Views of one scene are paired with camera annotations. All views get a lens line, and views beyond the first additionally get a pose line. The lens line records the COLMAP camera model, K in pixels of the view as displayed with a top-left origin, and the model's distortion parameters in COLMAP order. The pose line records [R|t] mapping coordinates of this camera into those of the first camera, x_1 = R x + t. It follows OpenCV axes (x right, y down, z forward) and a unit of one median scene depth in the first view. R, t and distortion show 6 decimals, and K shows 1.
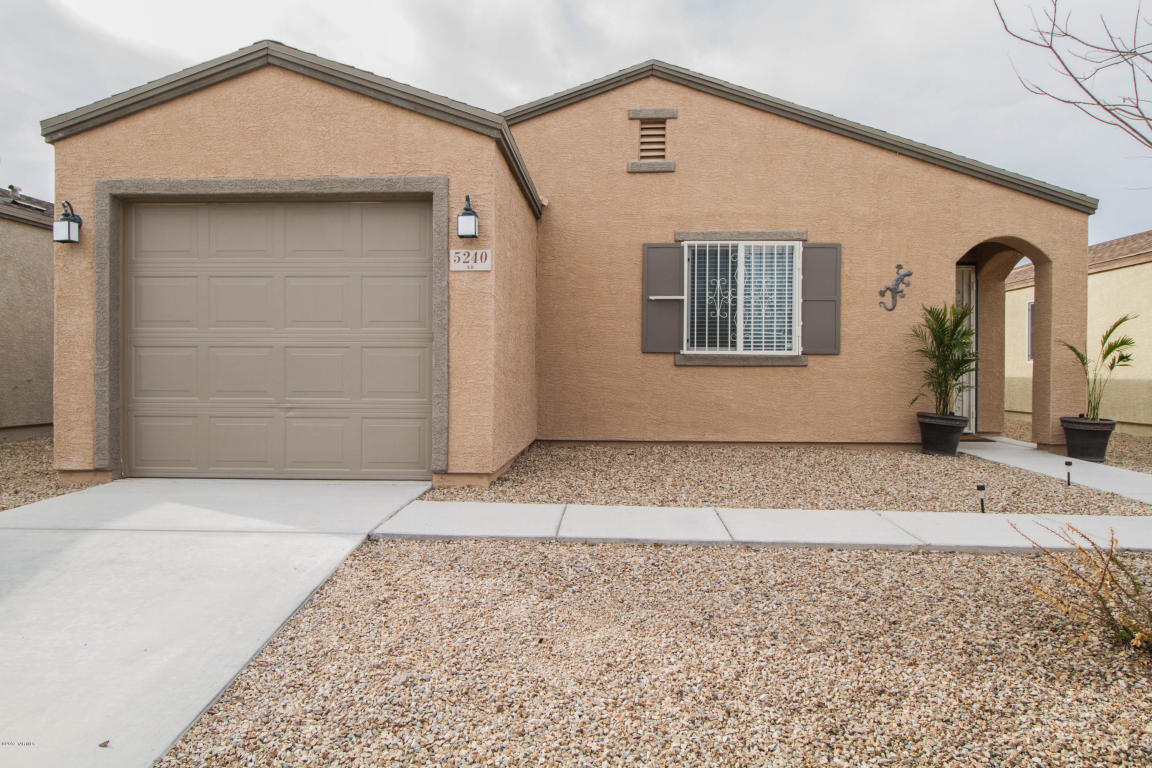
lens RADIAL K [[831.0, 0, 566.9], [0, 831.0, 378.0], [0, 0, 1]] dist [0.008837, 0.001104]
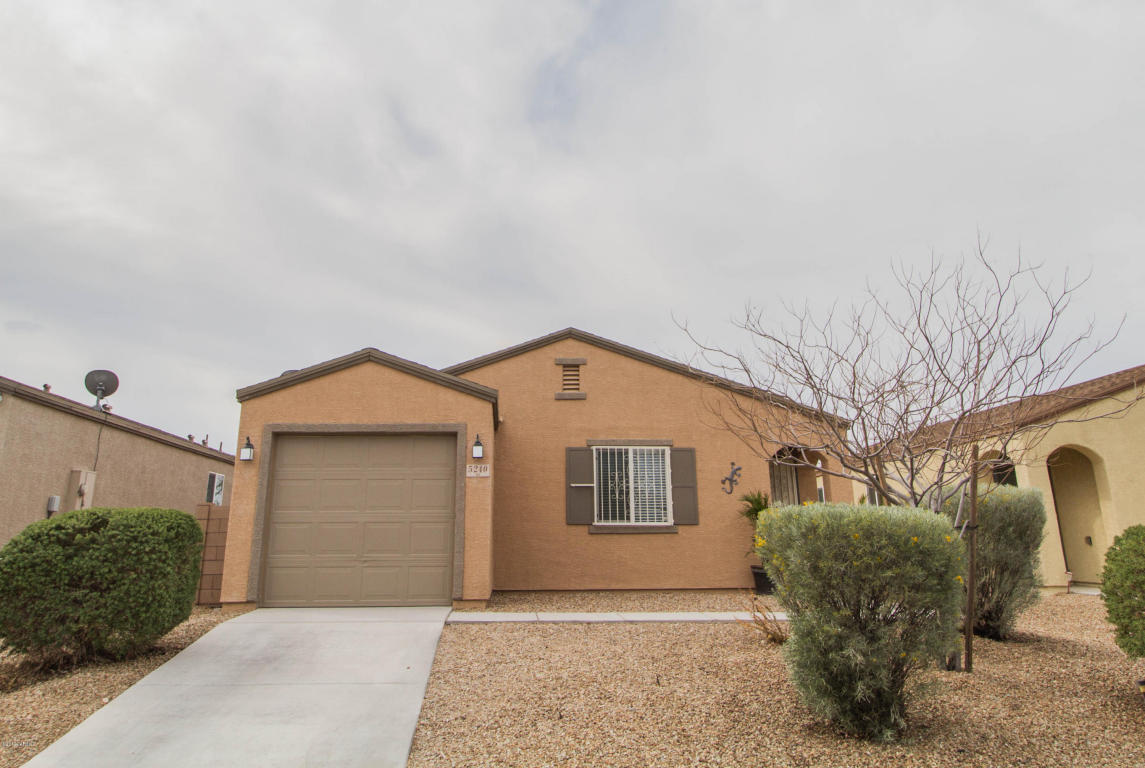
lens RADIAL K [[911.1, 0, 554.7], [0, 911.1, 215.2], [0, 0, 1]] dist [0.005605, -0.002780]
pose [[0.994256, 0.027479, 0.103444, -0.111582], [0.010458, 0.936916, -0.349397, 0.020225], [-0.106519, 0.348472, 0.931247, -0.682785]]
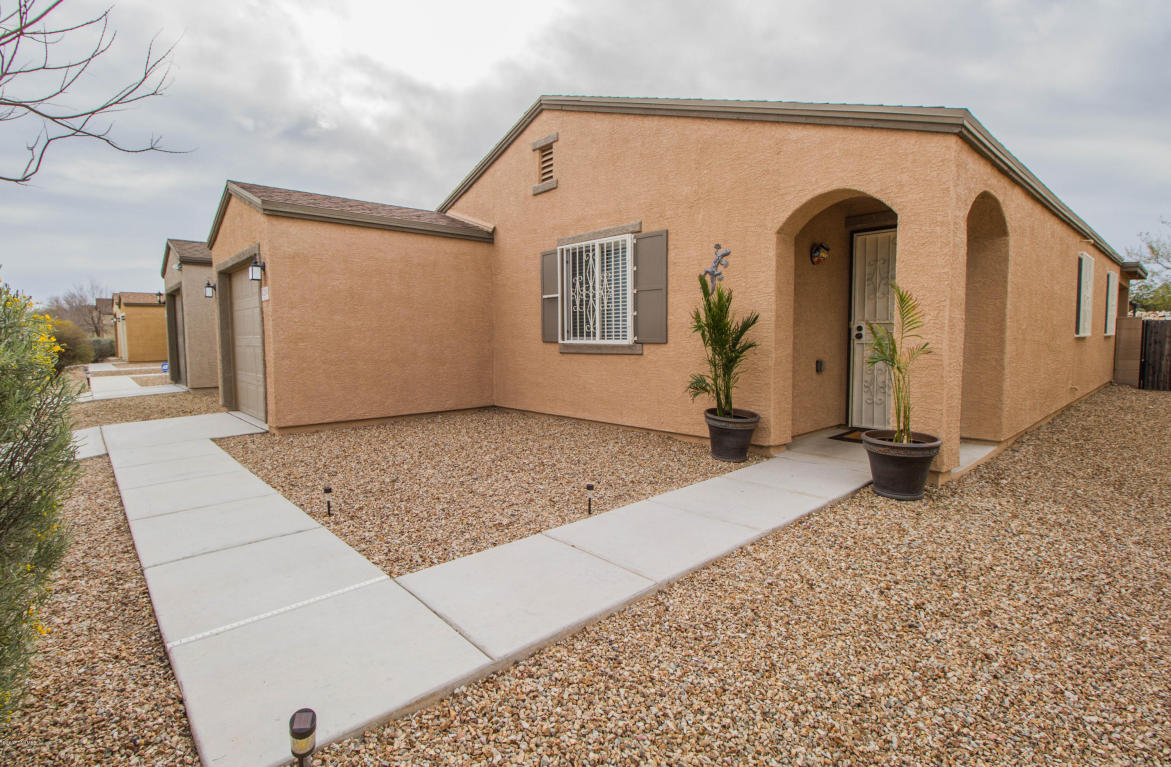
lens RADIAL K [[554.0, 0, 583.3], [0, 554.0, 374.9], [0, 0, 1]] dist [-0.000532, 0.000006]
pose [[0.716831, 0.037384, -0.696244, 0.719640], [0.008915, 0.997989, 0.062764, -0.033305], [0.697190, -0.051198, 0.715056, 0.459318]]
